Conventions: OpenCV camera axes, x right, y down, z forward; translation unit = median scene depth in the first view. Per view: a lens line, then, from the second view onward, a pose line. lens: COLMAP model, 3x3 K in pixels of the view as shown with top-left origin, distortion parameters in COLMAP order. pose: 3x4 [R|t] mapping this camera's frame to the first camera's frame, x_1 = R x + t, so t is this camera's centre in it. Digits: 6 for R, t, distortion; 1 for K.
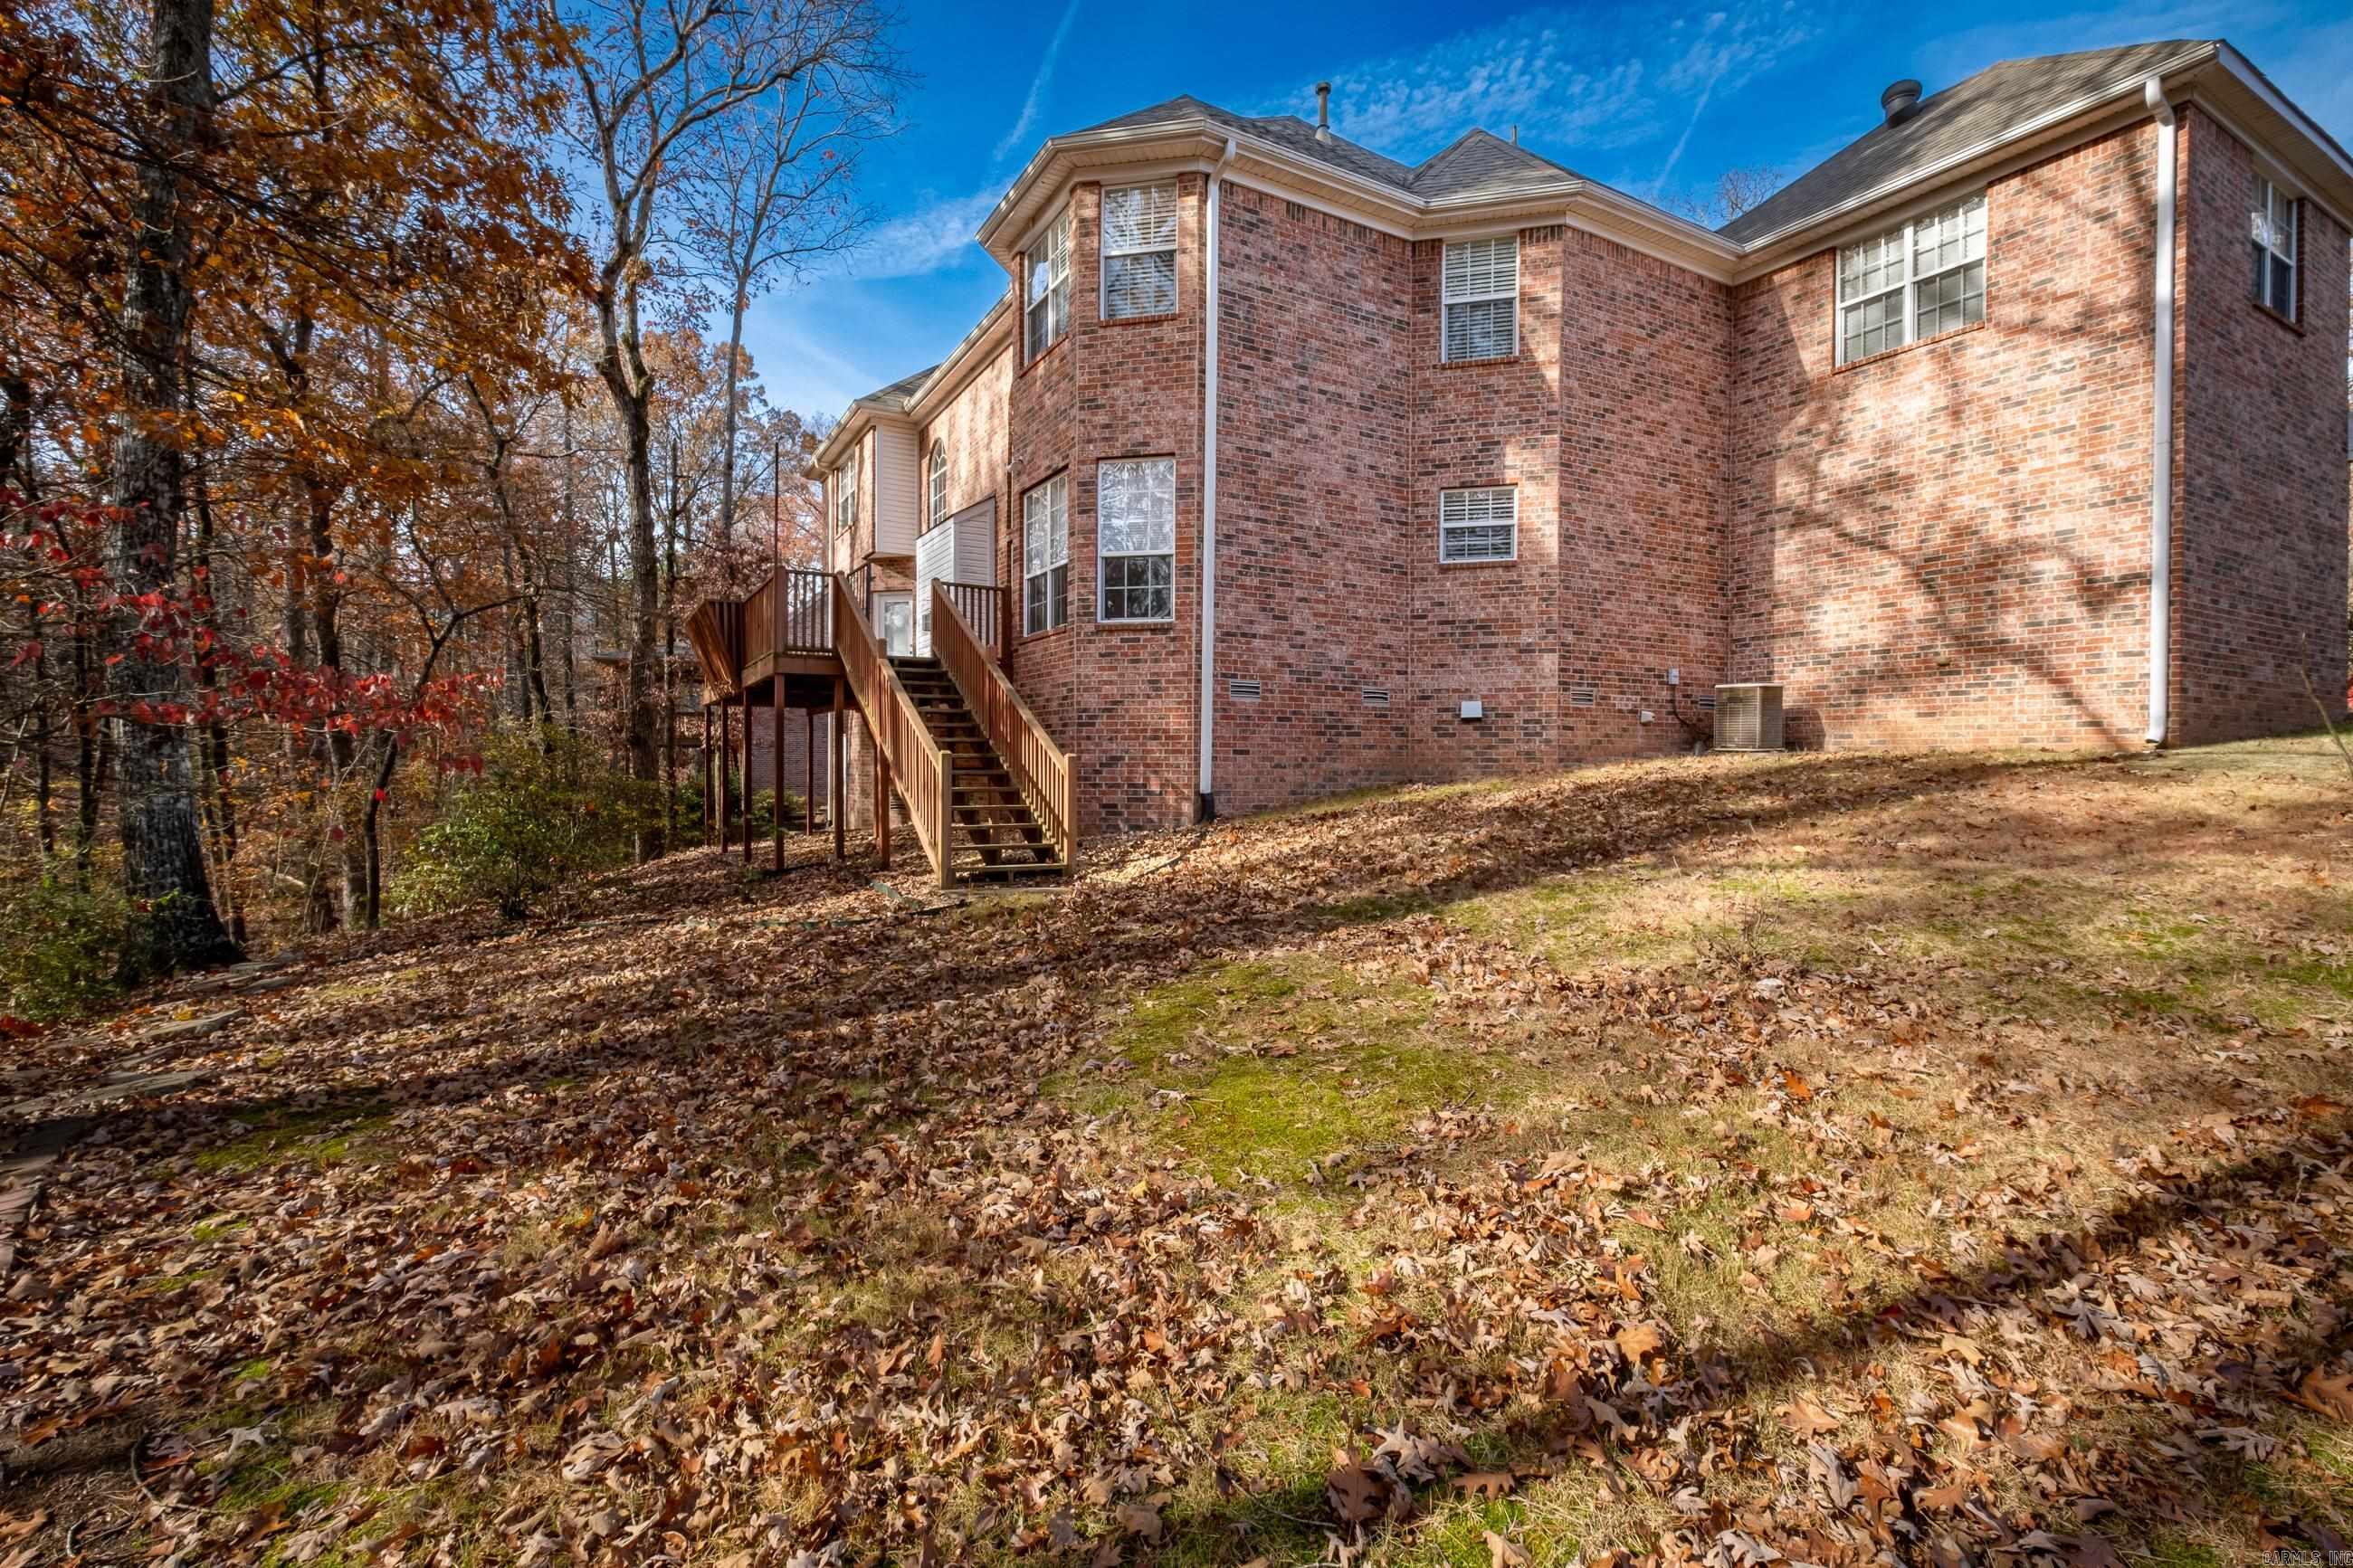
lens RADIAL K [[1076.7, 0, 1216.7], [0, 1076.7, 775.7], [0, 0, 1]] dist [-0.002273, -0.000112]
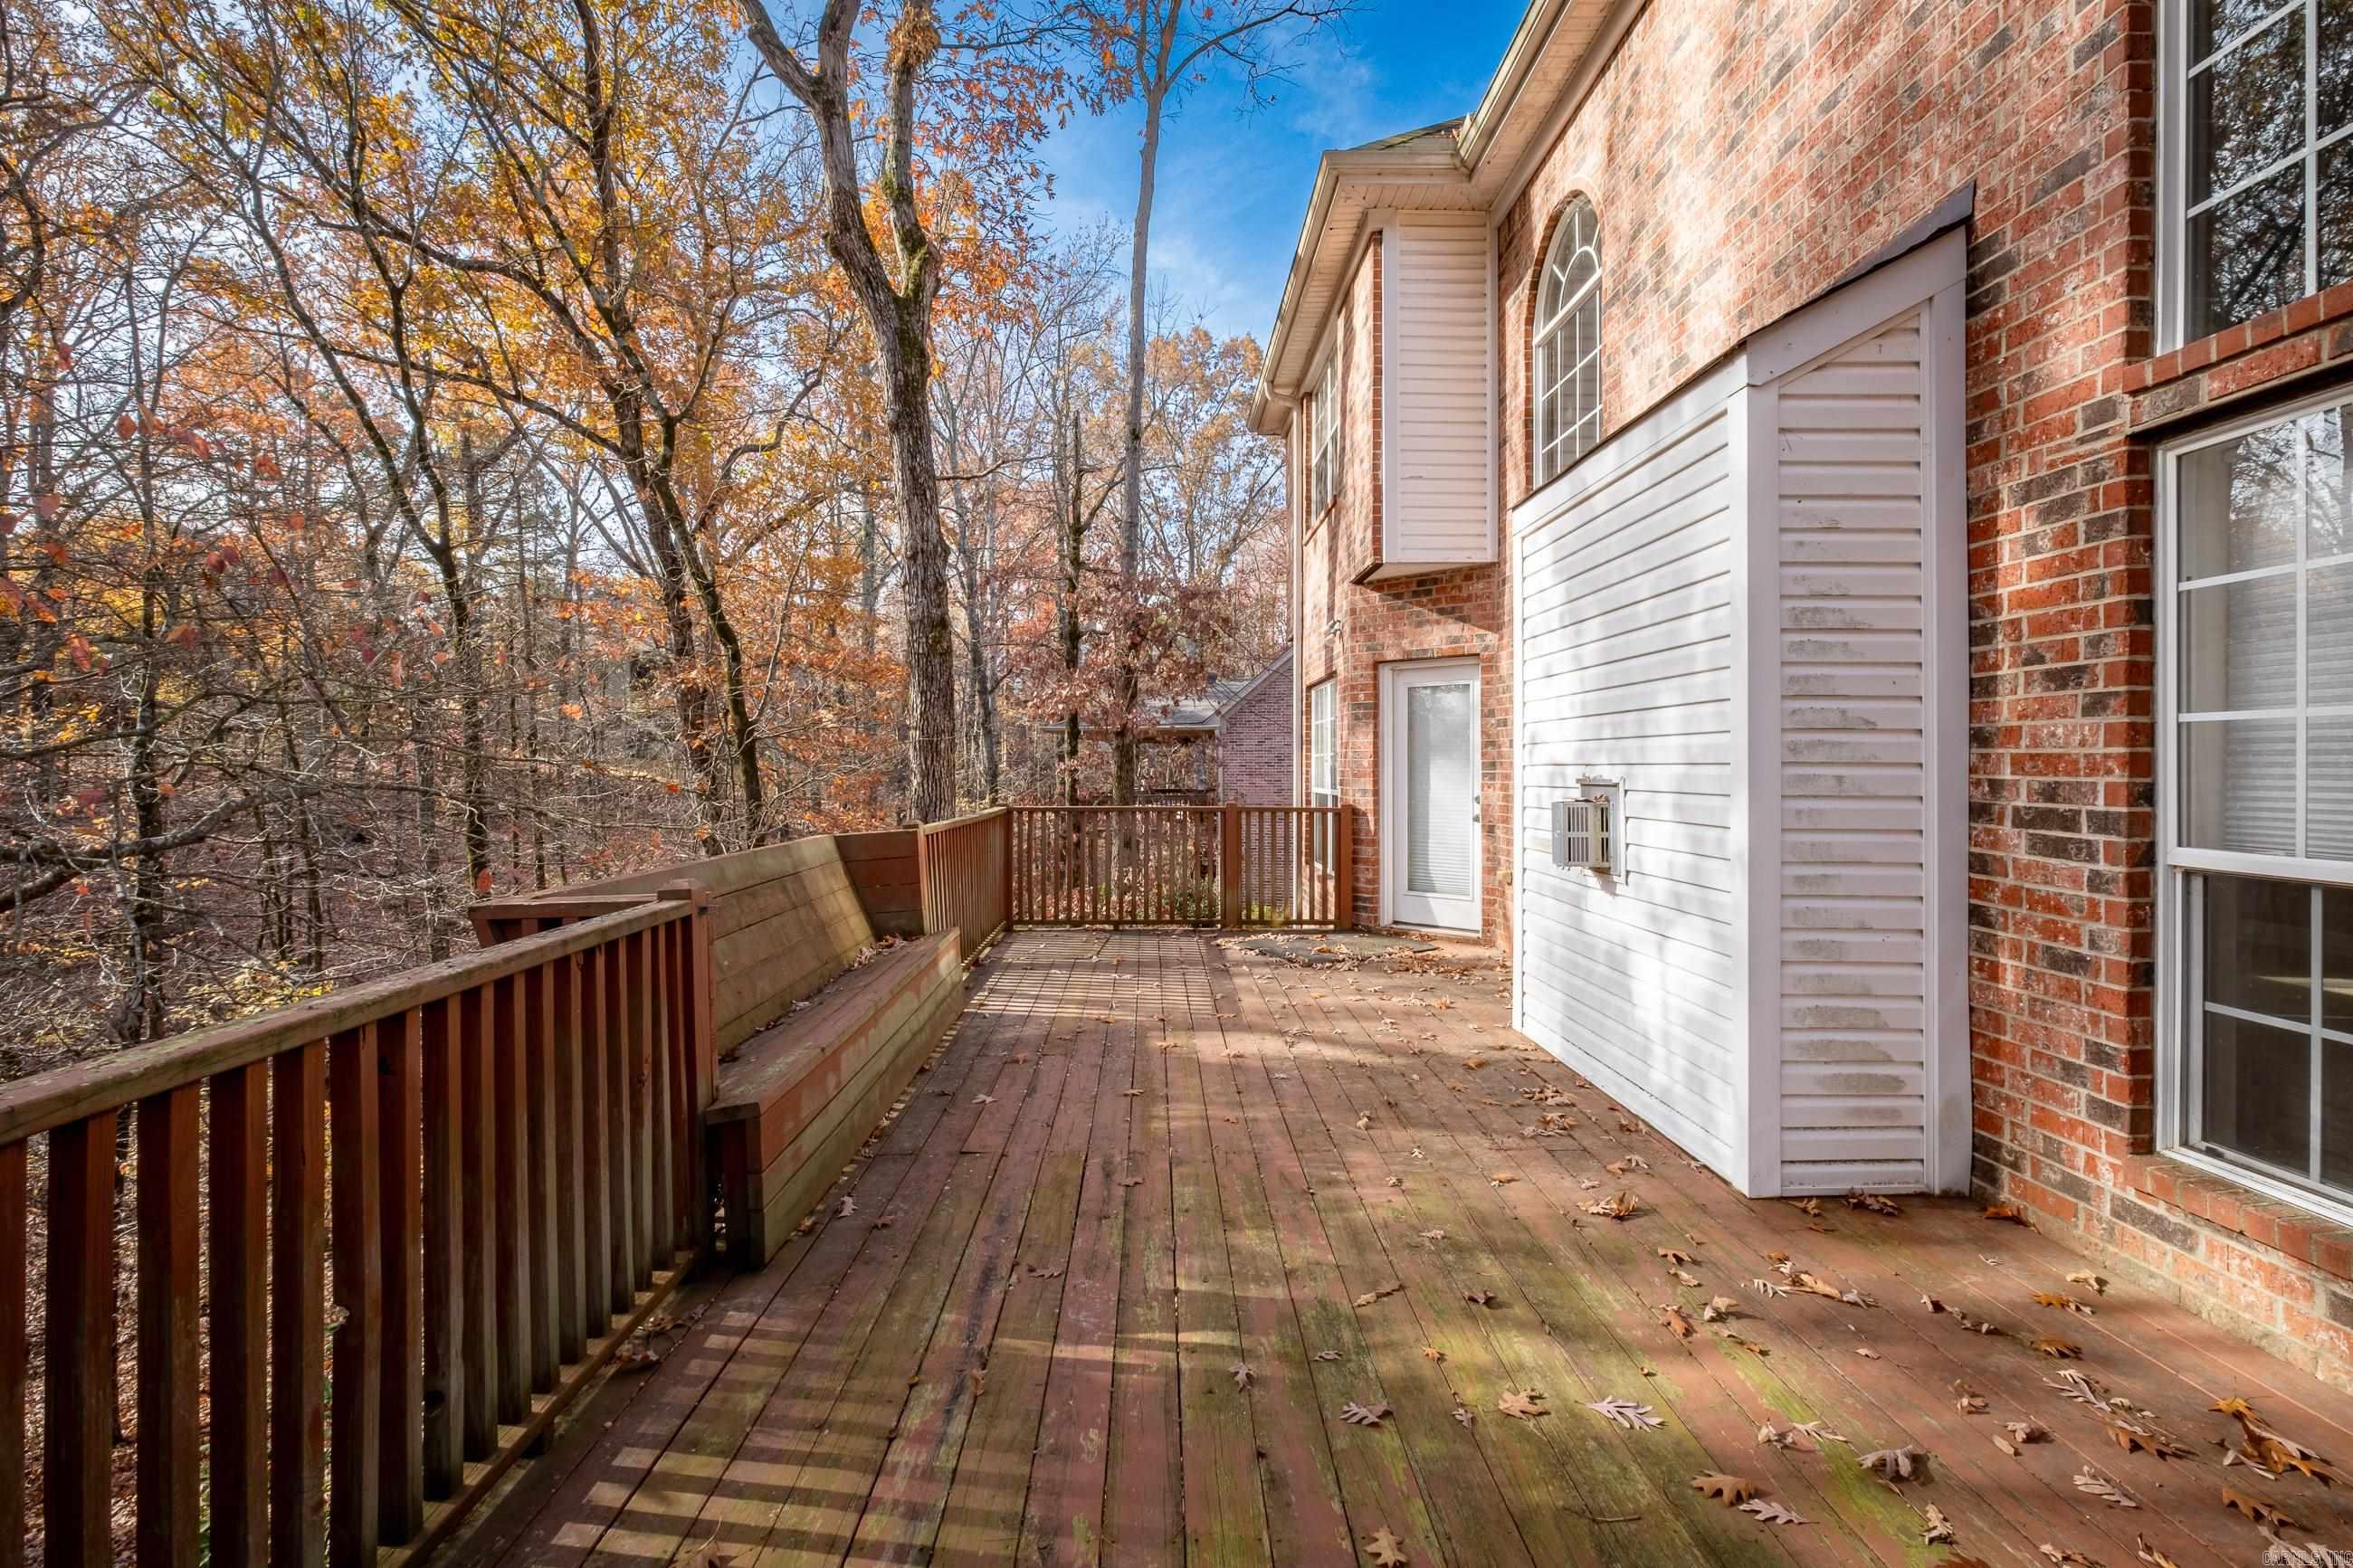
lens RADIAL K [[1053.4, 0, 1176.5], [0, 1053.4, 784.0], [0, 0, 1]] dist [0.001359, 0.000240]
pose [[0.875113, -0.000412, -0.483918, -0.198737], [0.010953, 0.999760, 0.018955, -0.136480], [0.483794, -0.021888, 0.874908, 0.630373]]
